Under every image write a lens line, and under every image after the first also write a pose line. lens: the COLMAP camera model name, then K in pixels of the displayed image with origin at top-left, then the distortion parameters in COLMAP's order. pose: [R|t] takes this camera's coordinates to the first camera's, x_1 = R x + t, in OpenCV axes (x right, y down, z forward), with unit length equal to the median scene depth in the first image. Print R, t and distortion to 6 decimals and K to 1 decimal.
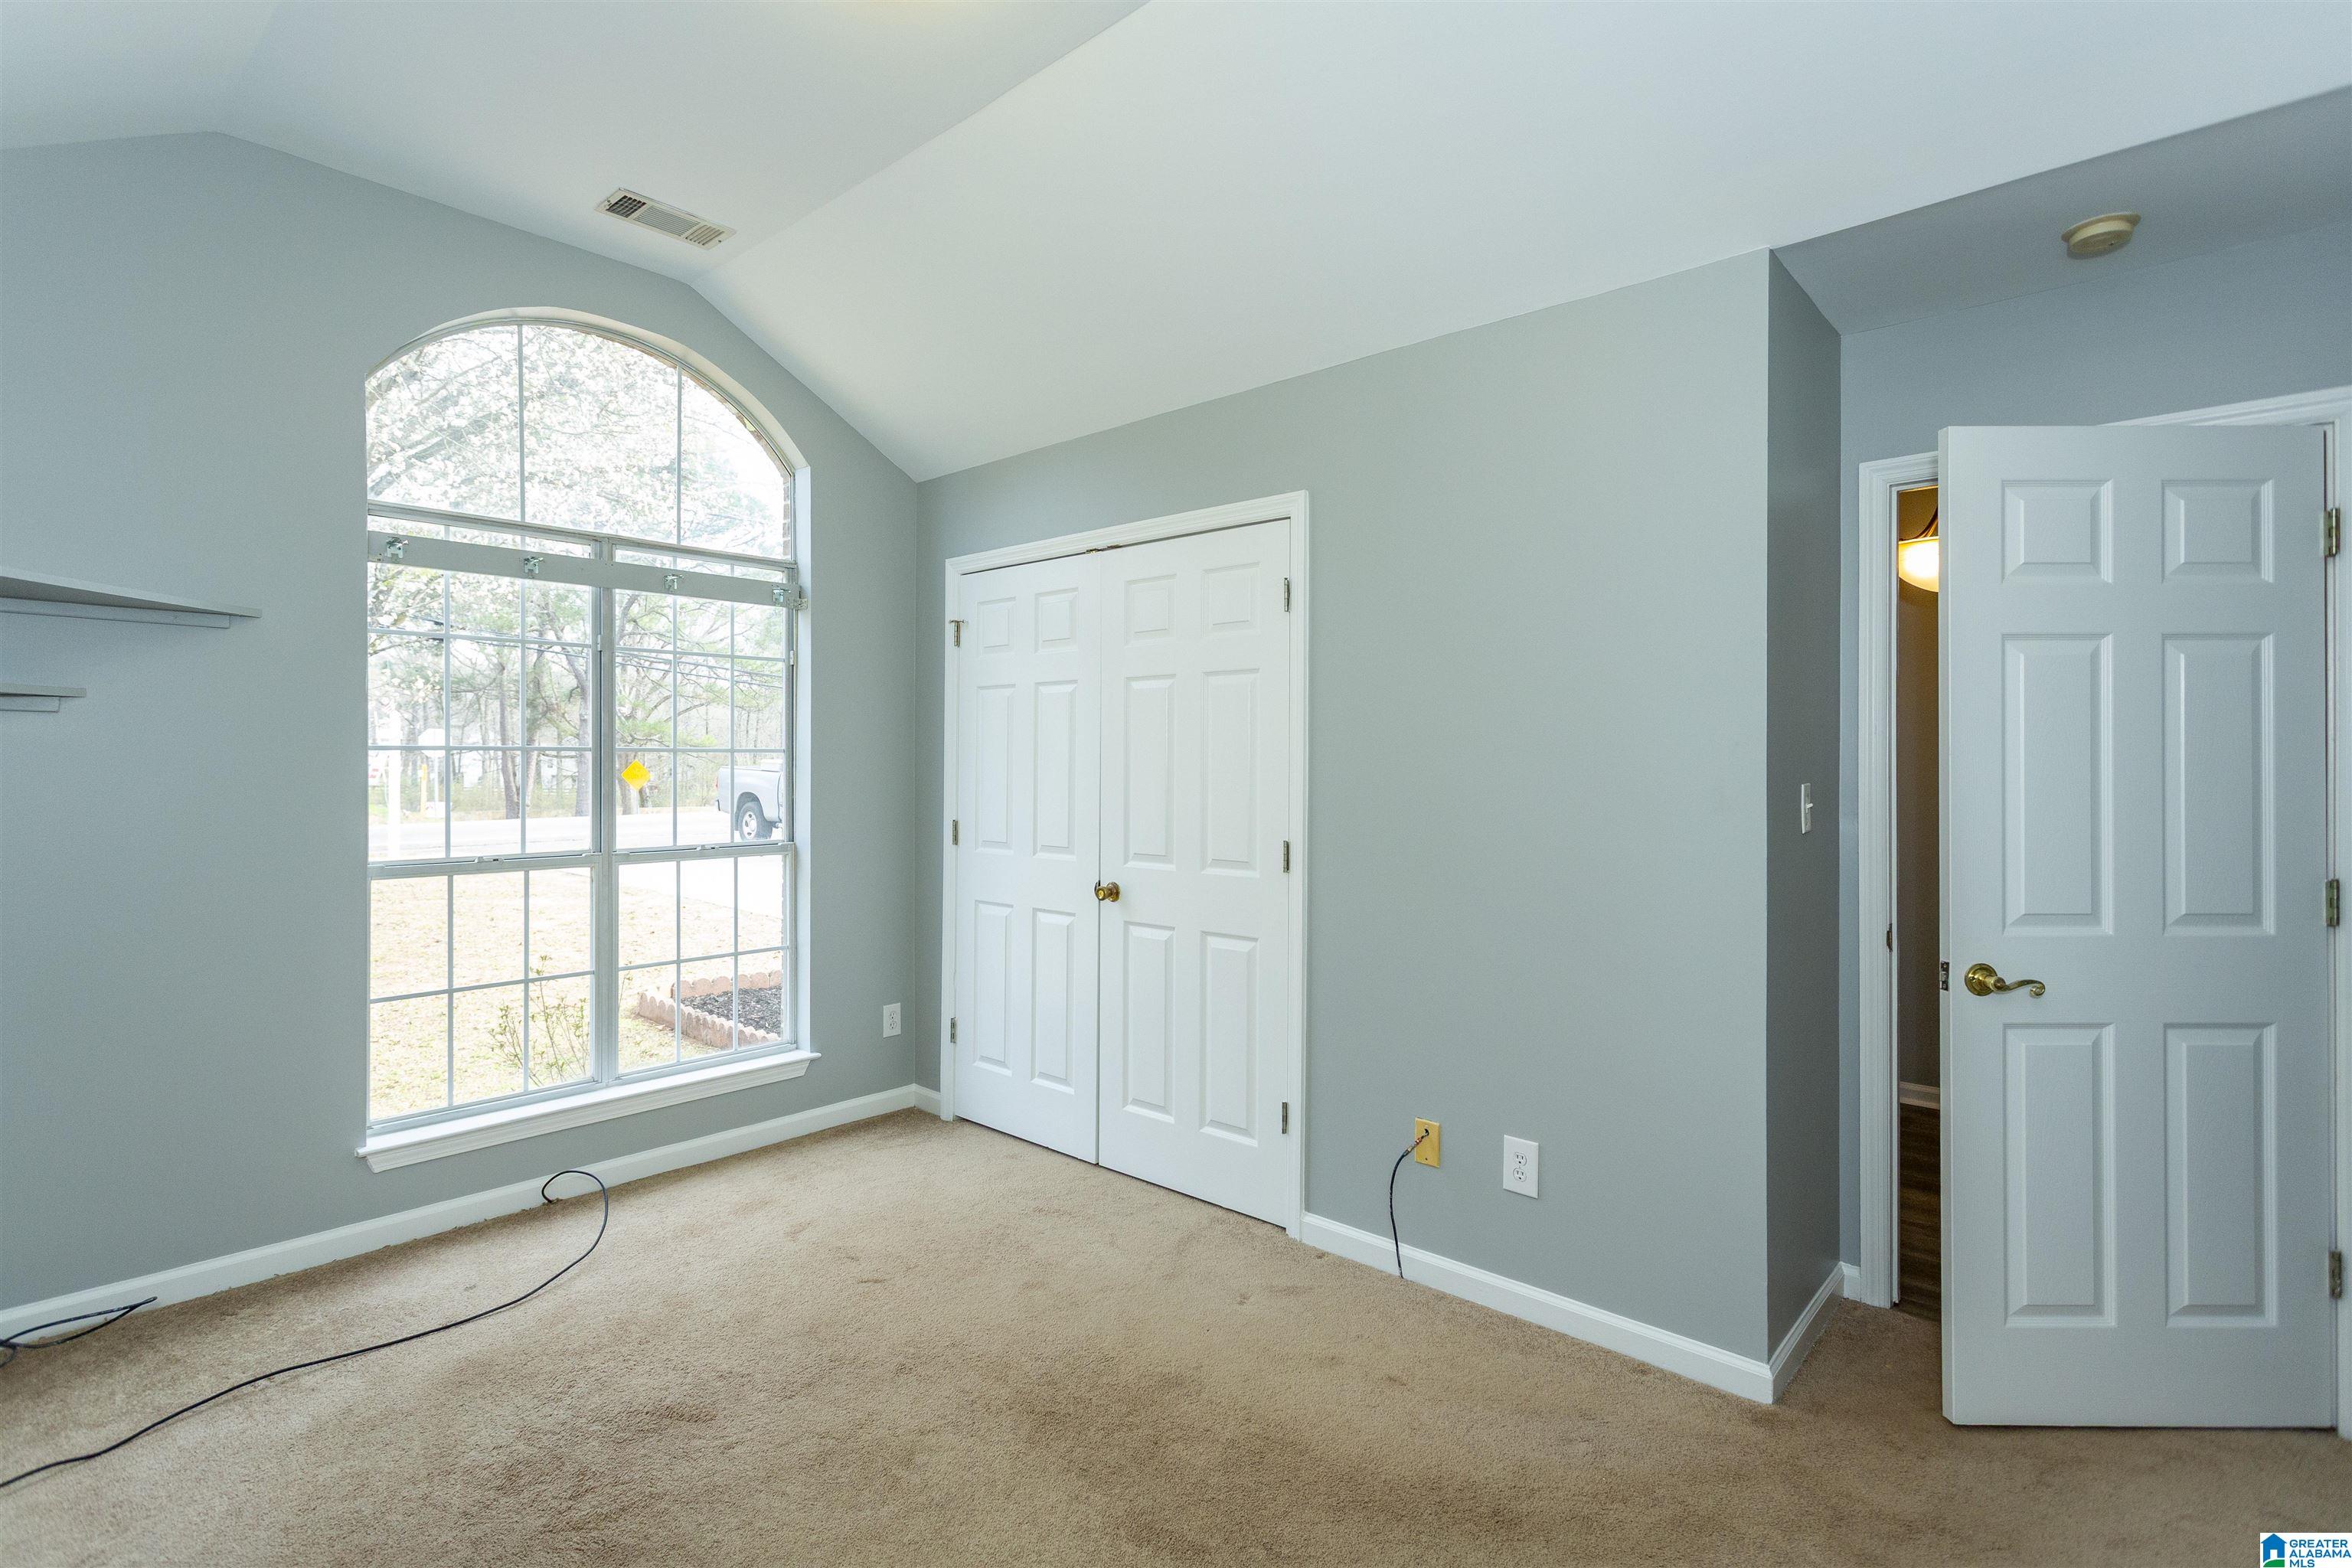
lens RADIAL K [[1114.1, 0, 1170.9], [0, 1114.1, 791.5], [0, 0, 1]] dist [0.004675, 0.000399]
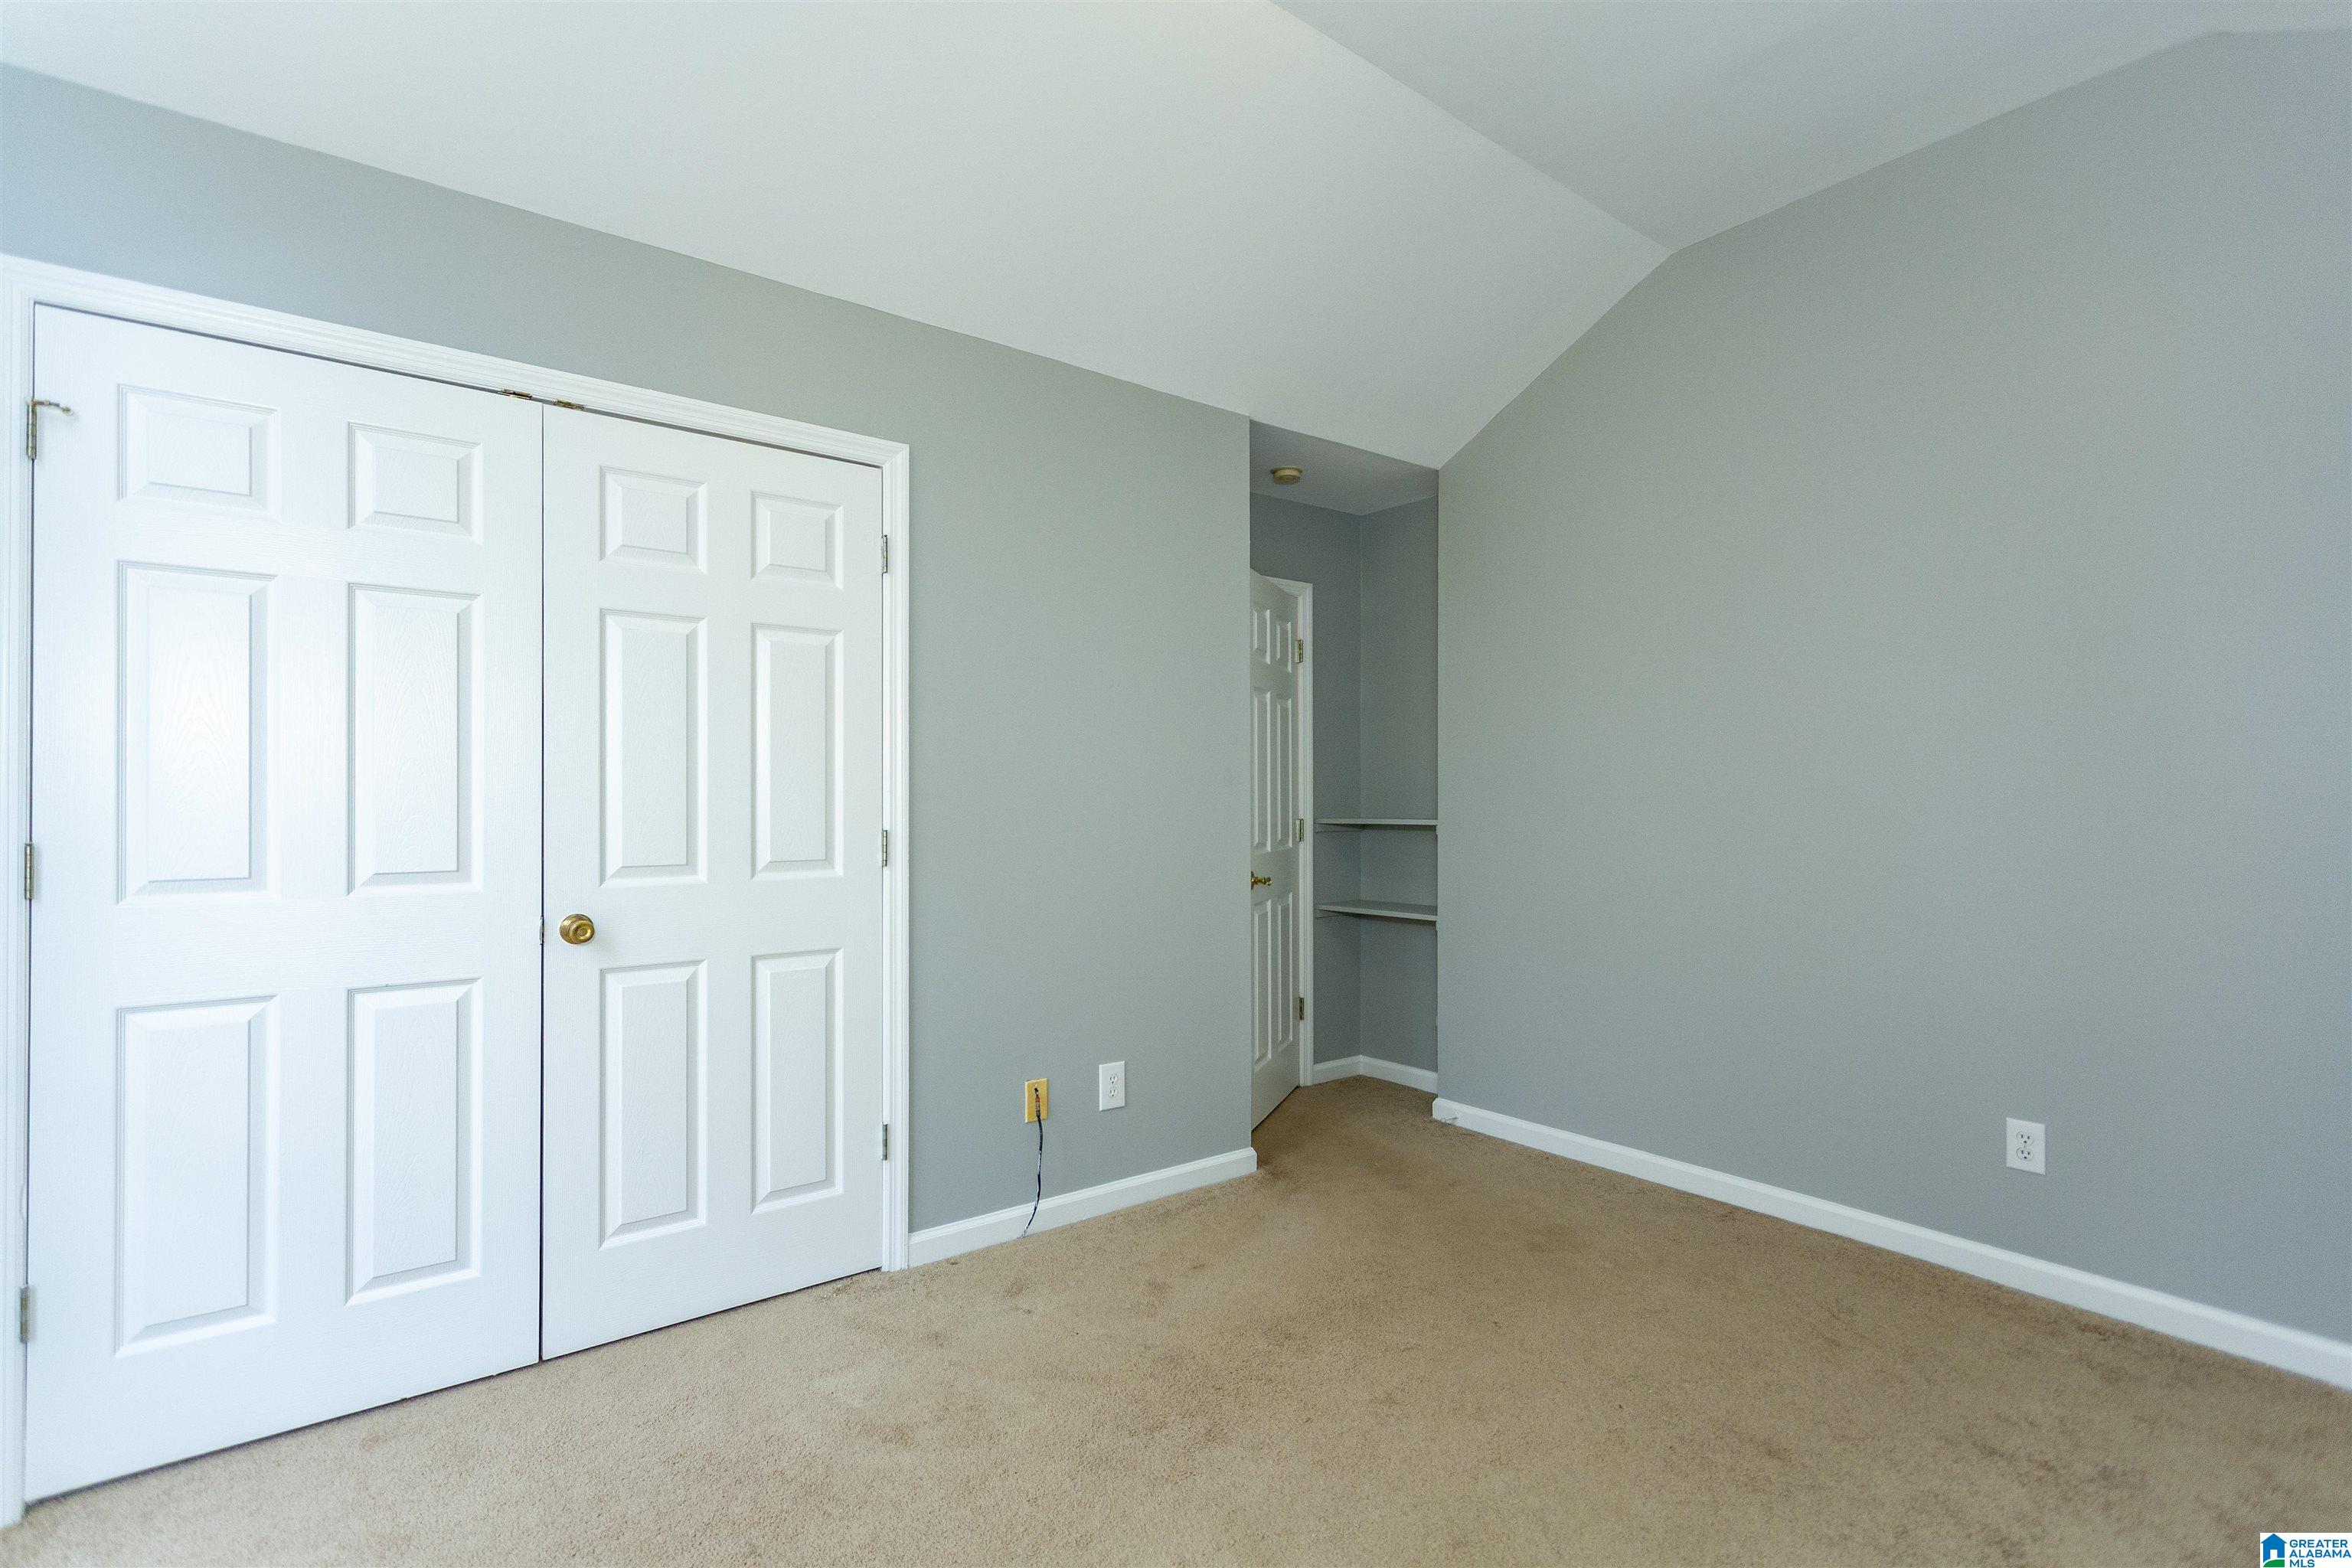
lens RADIAL K [[1114.1, 0, 1171.4], [0, 1114.1, 774.6], [0, 0, 1]] dist [0.004675, 0.000399]
pose [[0.161547, -0.007550, 0.986836, -0.737299], [-0.013351, 0.999863, 0.009835, -0.013601], [-0.986775, -0.014764, 0.161424, 0.632409]]
